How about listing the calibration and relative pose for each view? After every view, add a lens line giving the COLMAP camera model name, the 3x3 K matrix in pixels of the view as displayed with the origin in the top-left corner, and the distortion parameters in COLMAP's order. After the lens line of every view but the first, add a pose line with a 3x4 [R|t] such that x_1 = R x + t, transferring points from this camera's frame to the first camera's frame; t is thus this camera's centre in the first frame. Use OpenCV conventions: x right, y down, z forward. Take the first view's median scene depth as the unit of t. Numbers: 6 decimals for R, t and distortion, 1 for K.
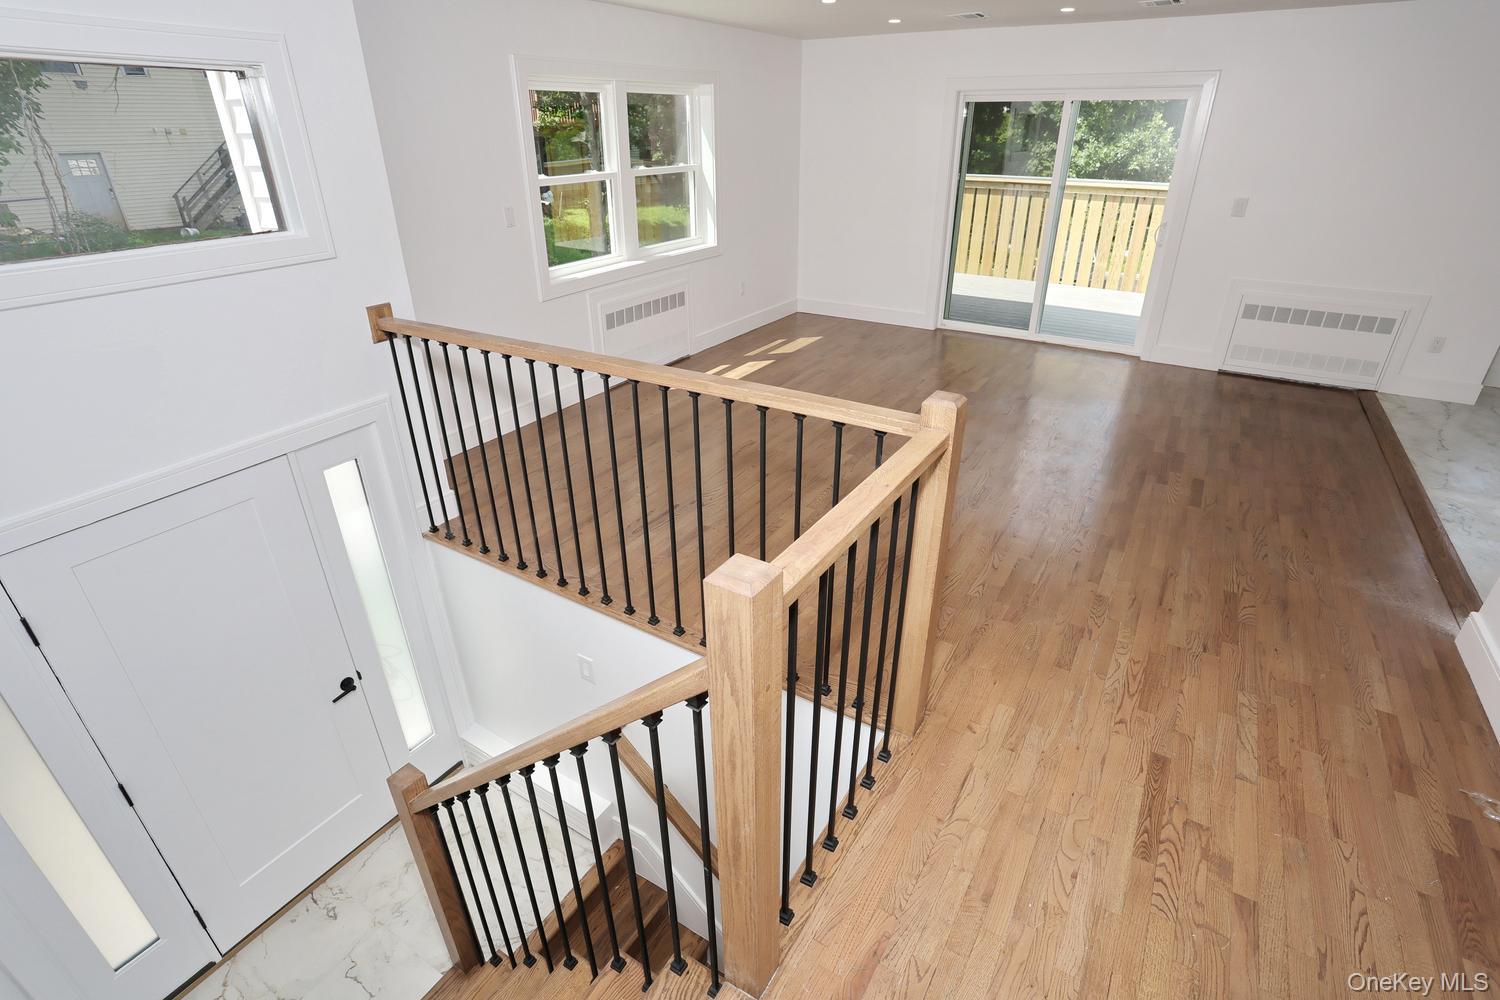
lens RADIAL K [[725.2, 0, 731.6], [0, 725.2, 490.5], [0, 0, 1]] dist [-0.062168, 0.020829]
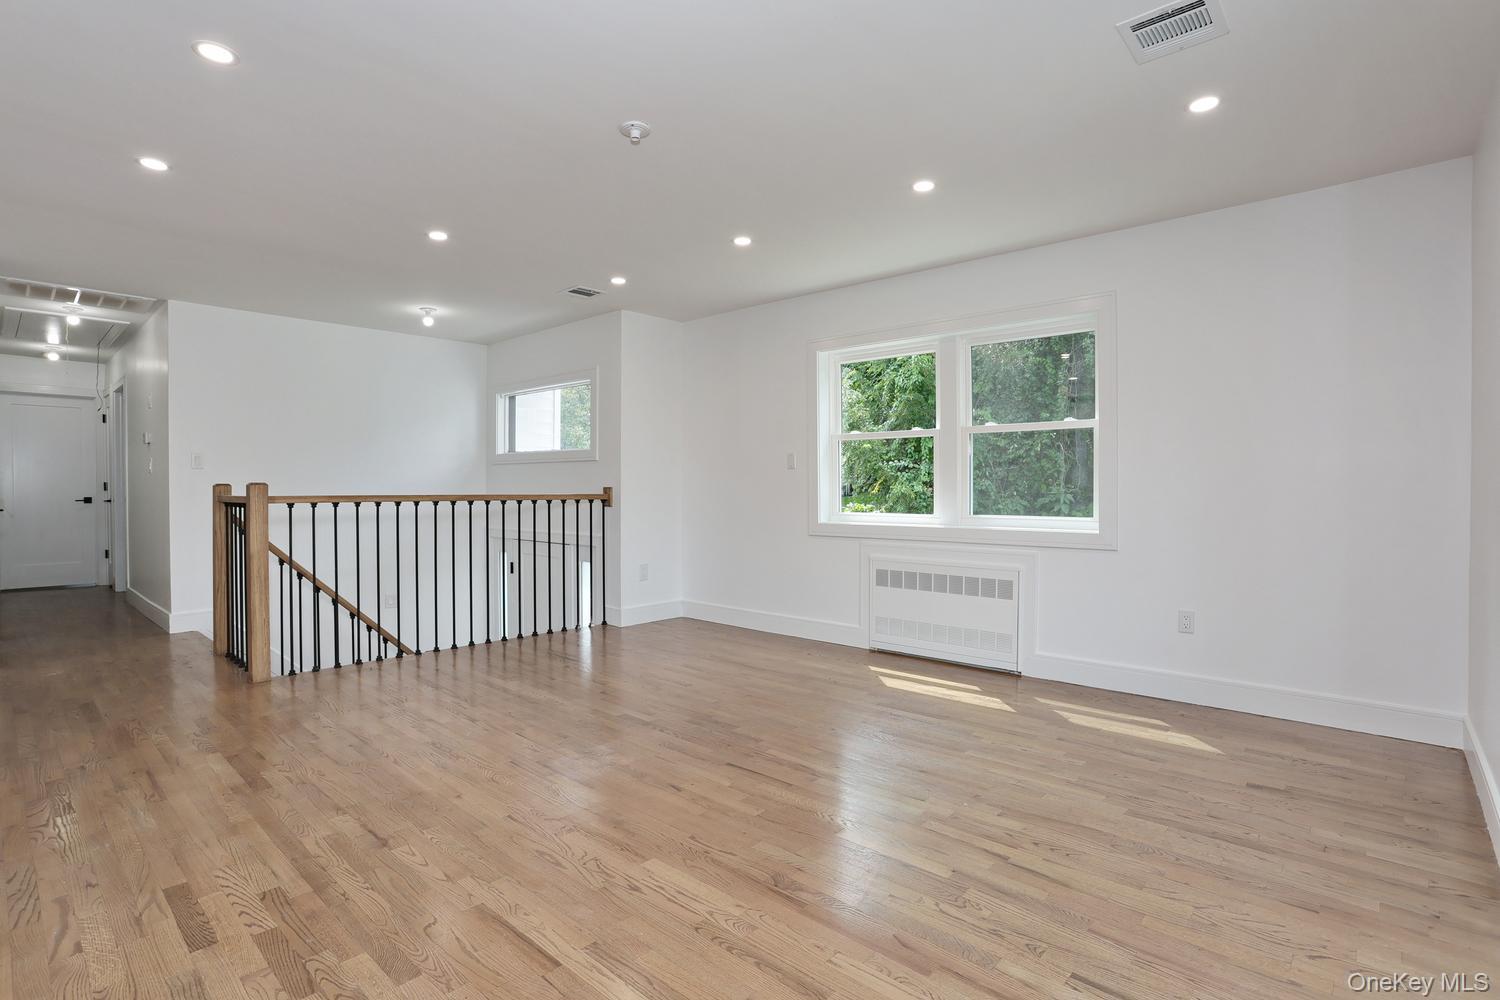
lens RADIAL K [[725.2, 0, 746.7], [0, 725.2, 493.6], [0, 0, 1]] dist [-0.062168, 0.020829]
pose [[-0.162502, 0.018340, -0.986538, 0.749712], [-0.443221, 0.891924, 0.089588, -0.328171], [0.881560, 0.451812, -0.136811, 0.902110]]
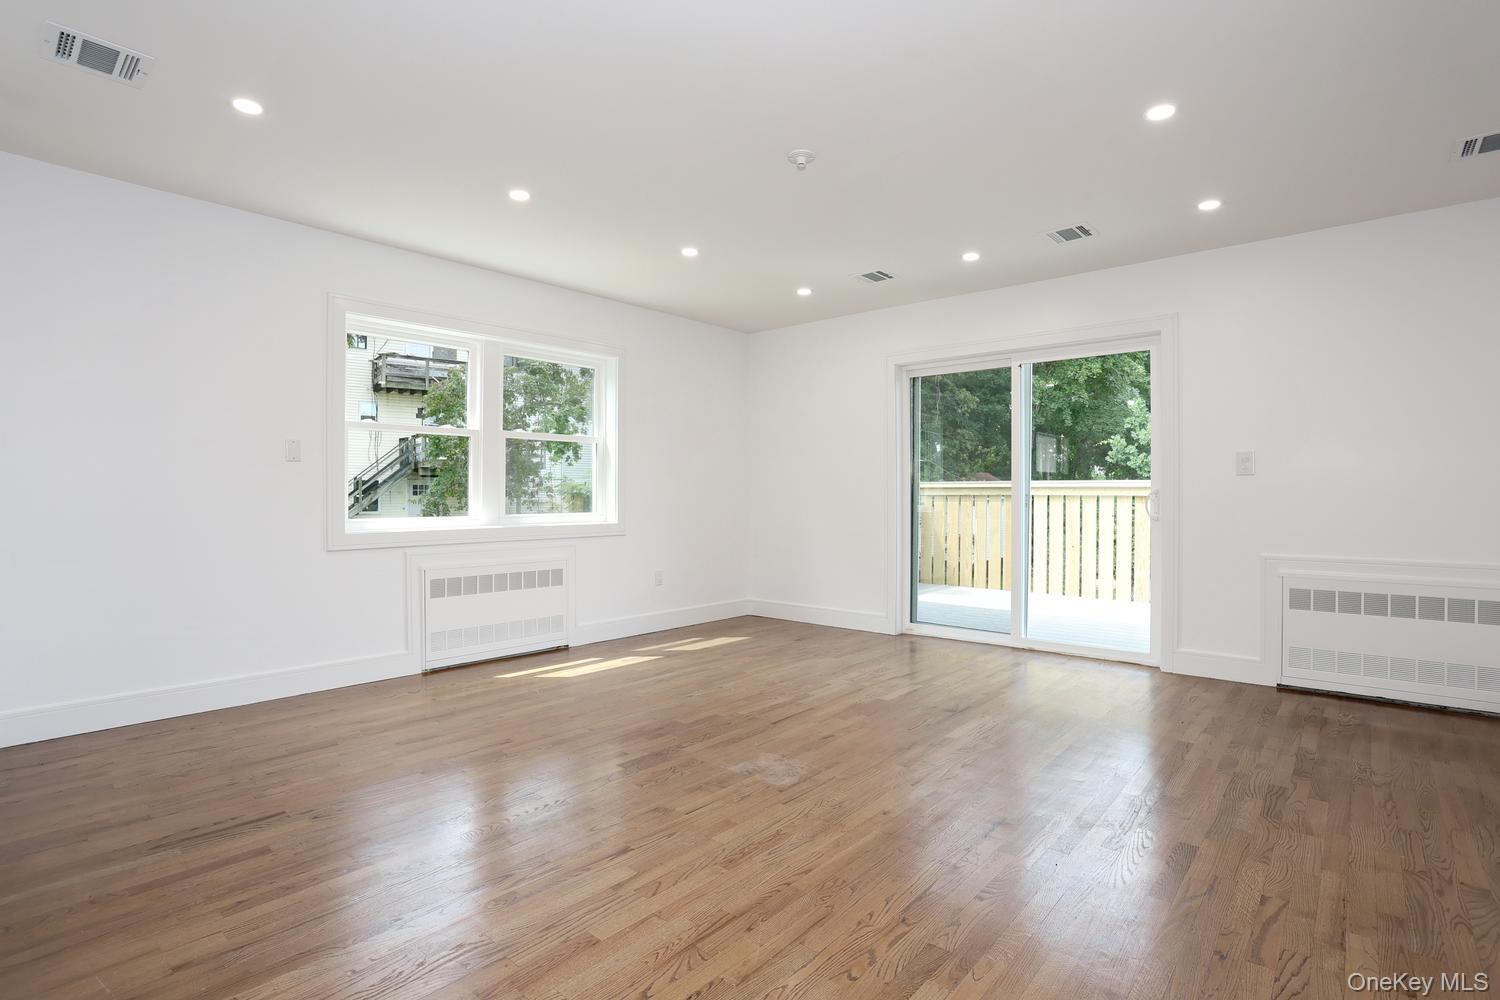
lens RADIAL K [[725.2, 0, 739.4], [0, 725.2, 490.8], [0, 0, 1]] dist [-0.062168, 0.020829]
pose [[0.988280, 0.009813, -0.152335, 0.293266], [-0.077920, 0.890561, -0.448141, 0.007104], [0.131266, 0.454759, 0.880888, 0.262784]]
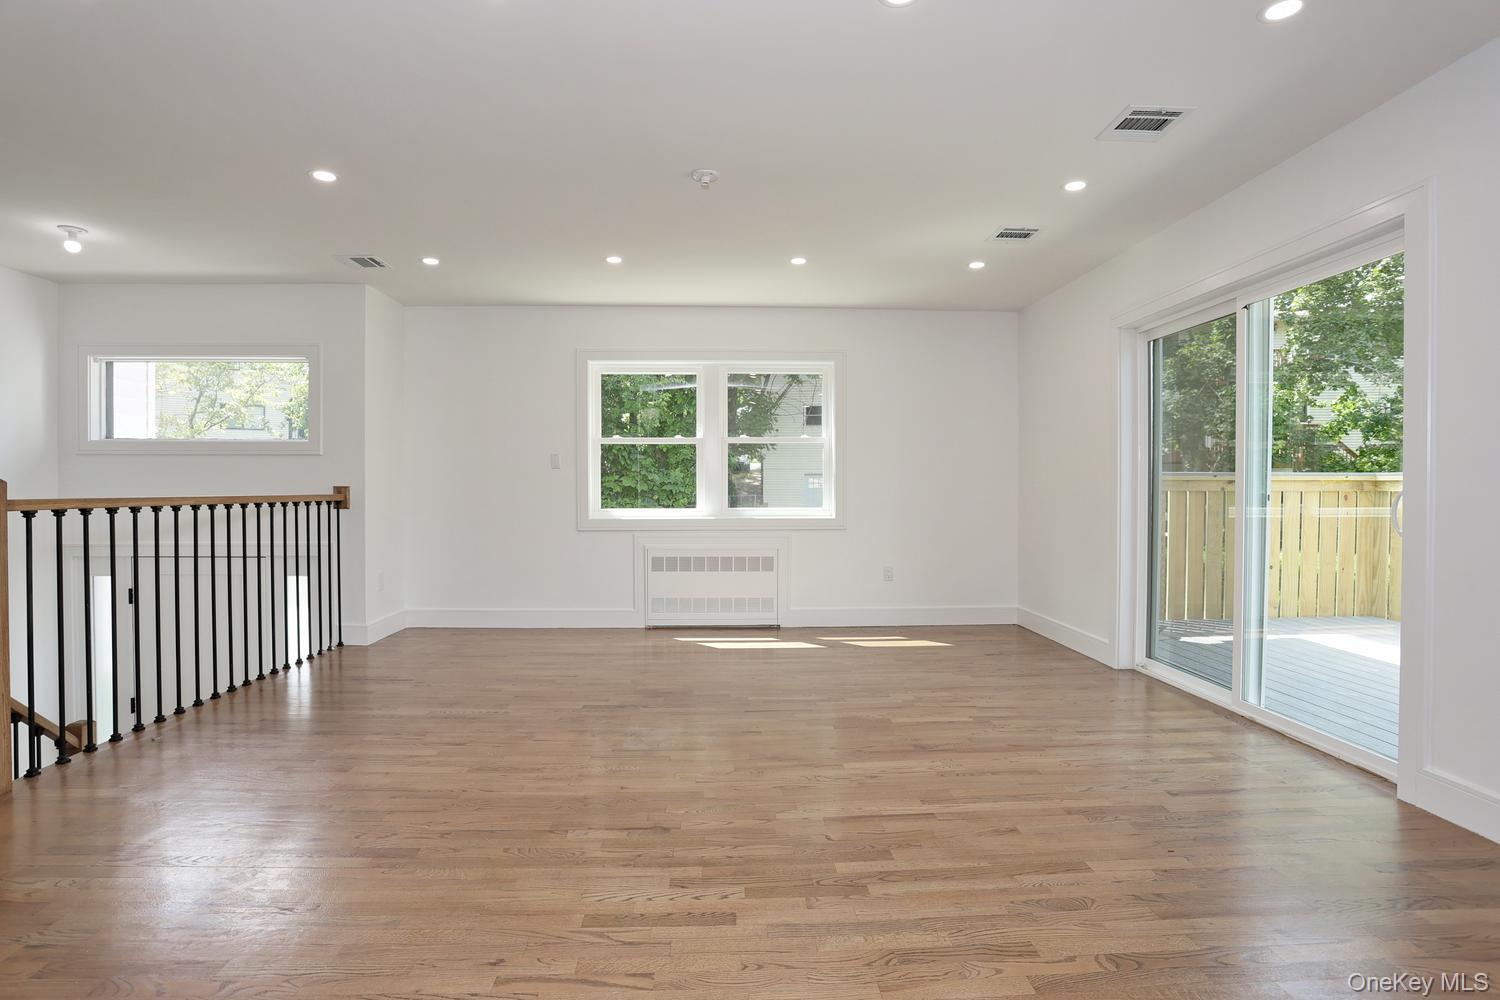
lens RADIAL K [[725.2, 0, 742.4], [0, 725.2, 488.9], [0, 0, 1]] dist [-0.062168, 0.020829]
pose [[0.573697, 0.012584, -0.818971, 0.761936], [-0.373137, 0.894114, -0.247647, -0.112400], [0.729137, 0.447663, 0.517646, 0.474225]]
